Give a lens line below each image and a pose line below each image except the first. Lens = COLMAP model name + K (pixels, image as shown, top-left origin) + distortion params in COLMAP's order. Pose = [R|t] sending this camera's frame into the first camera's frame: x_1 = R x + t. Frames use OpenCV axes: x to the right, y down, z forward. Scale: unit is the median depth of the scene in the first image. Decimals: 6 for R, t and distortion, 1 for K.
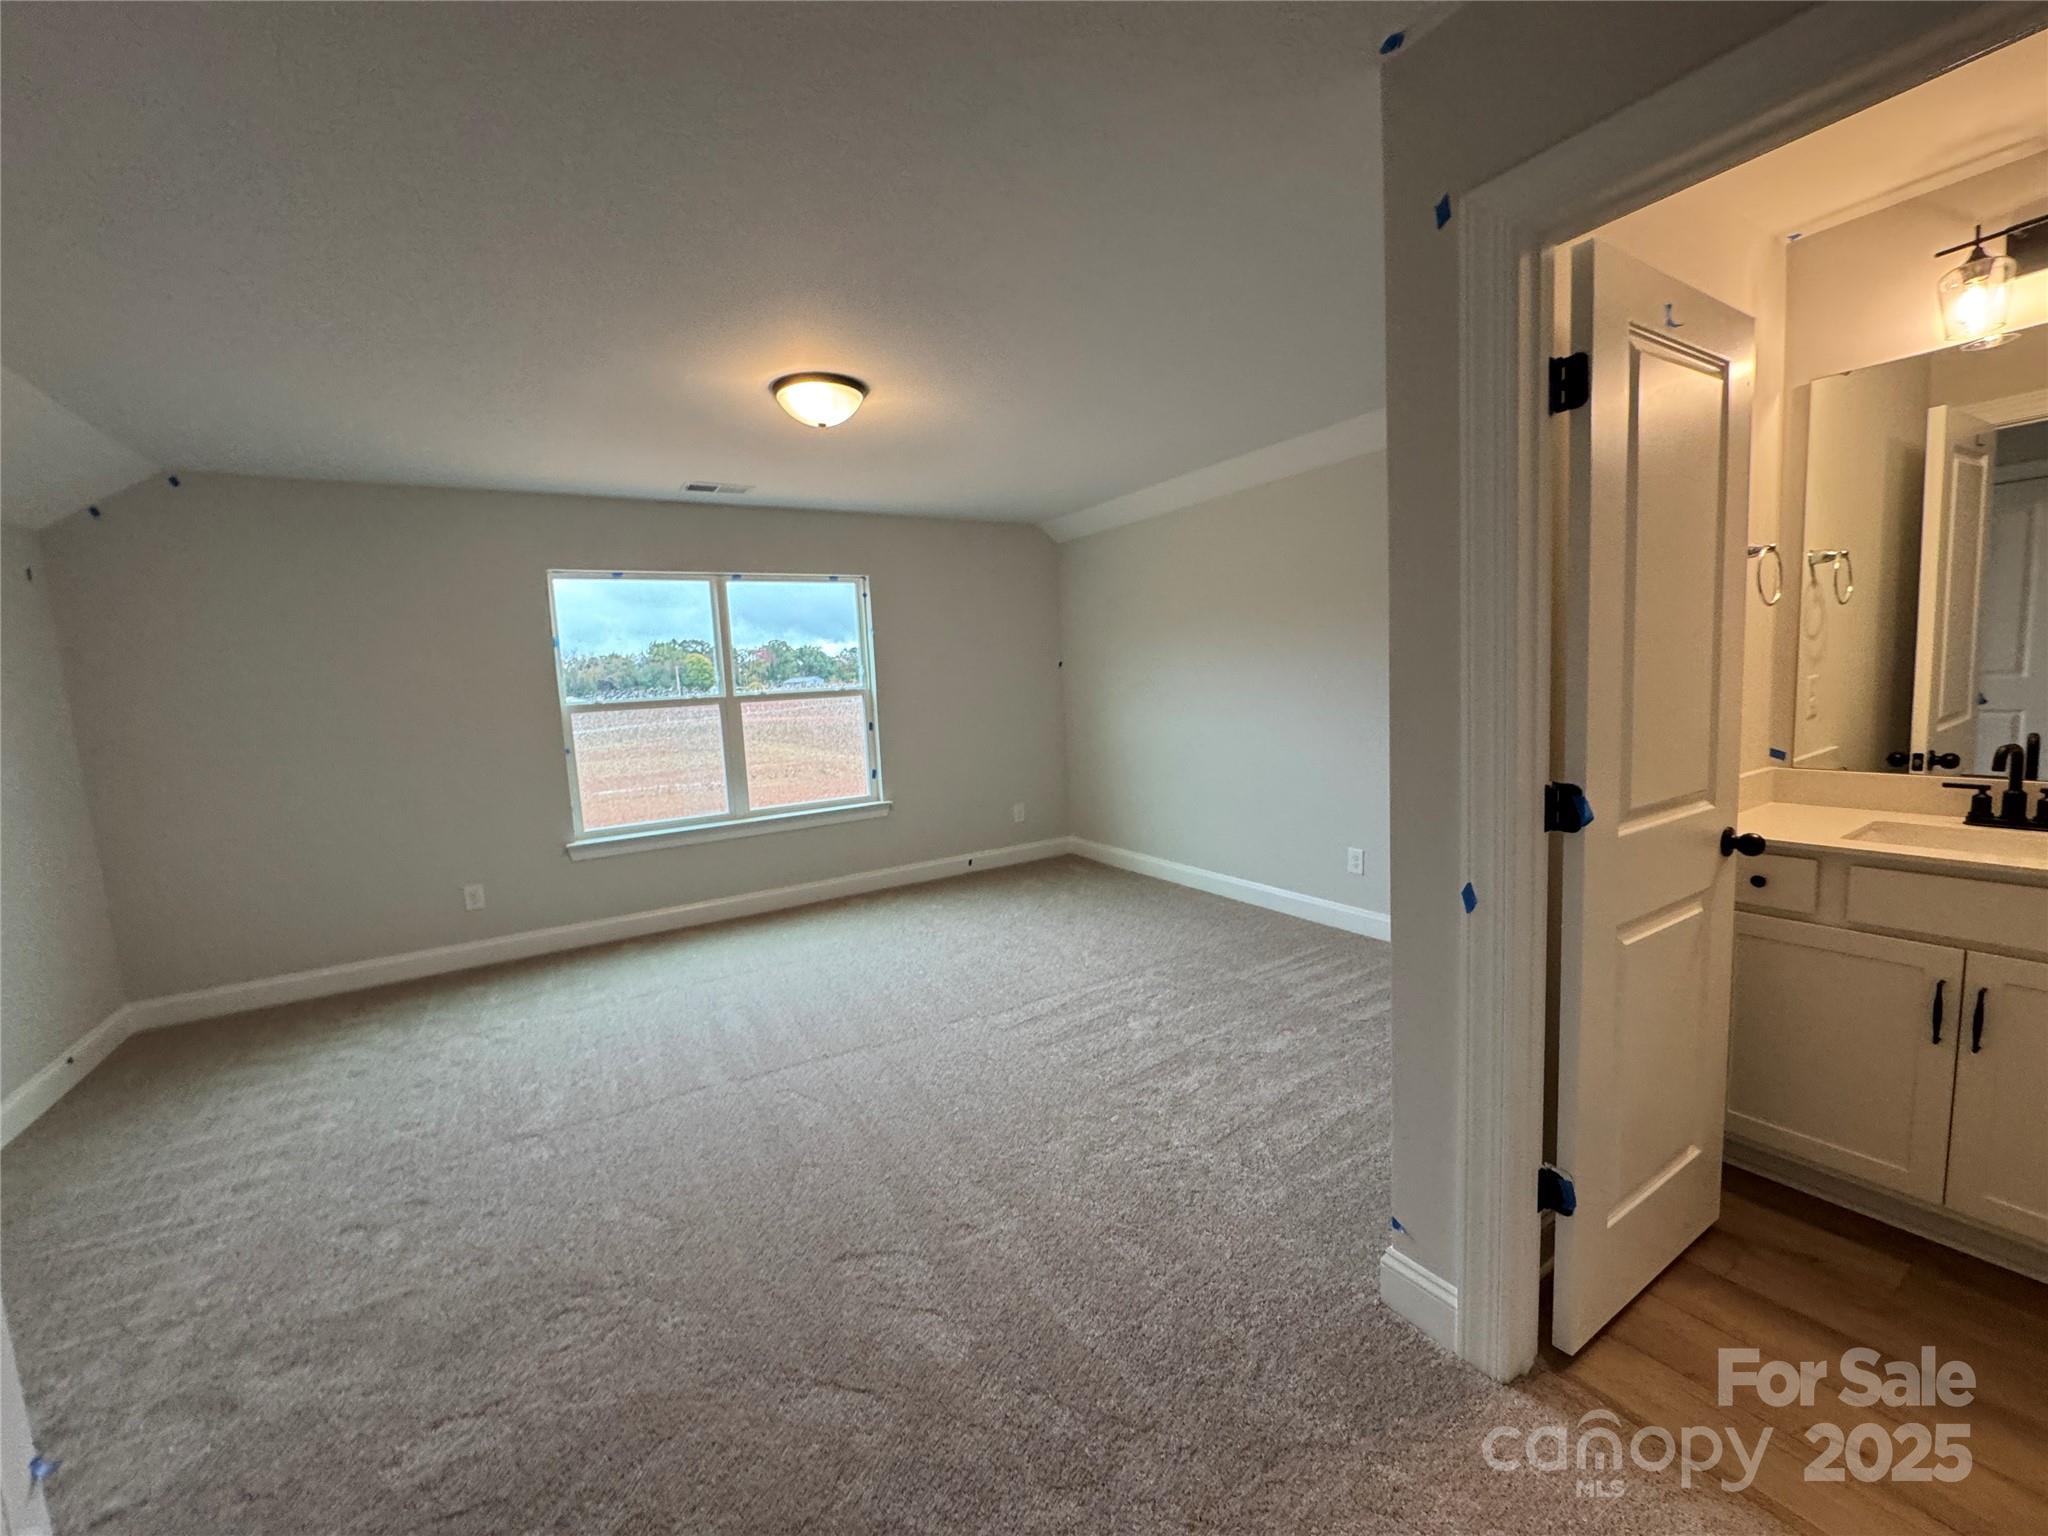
lens RADIAL K [[811.0, 0, 1013.5], [0, 811.0, 764.0], [0, 0, 1]] dist [-0.003785, 0.000417]
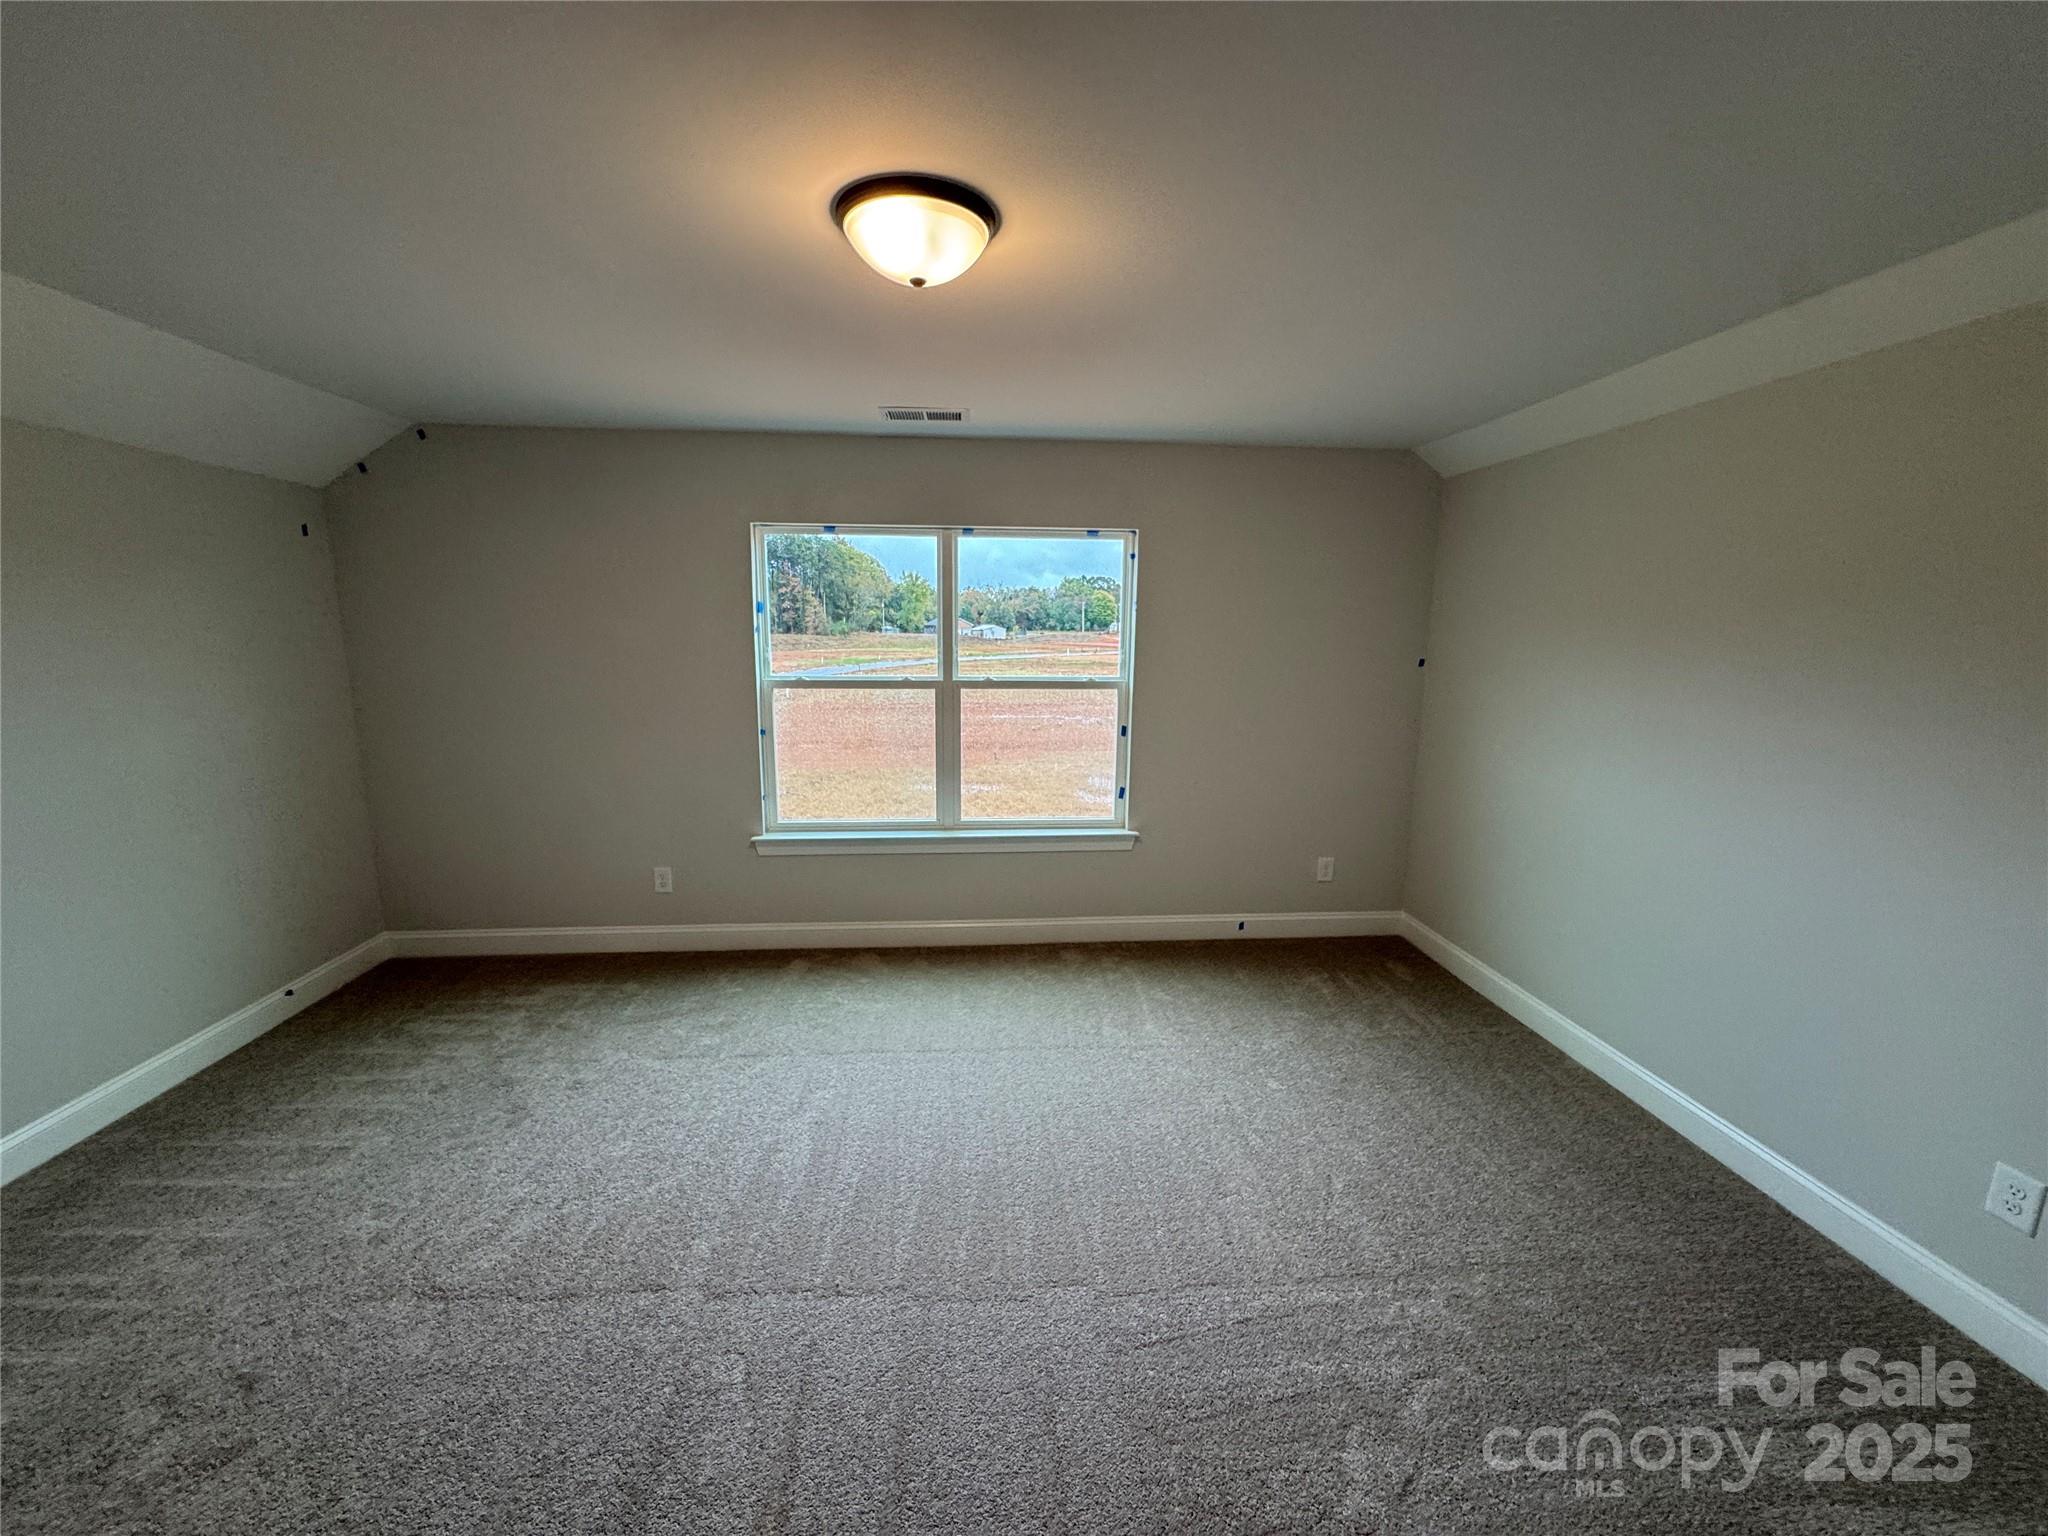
lens RADIAL K [[811.0, 0, 1018.7], [0, 811.0, 769.9], [0, 0, 1]] dist [-0.003785, 0.000417]
pose [[0.890844, 0.135478, -0.433638, 0.083048], [-0.101870, 0.989764, 0.099947, -0.090048], [0.442740, -0.044863, 0.895527, 0.324783]]
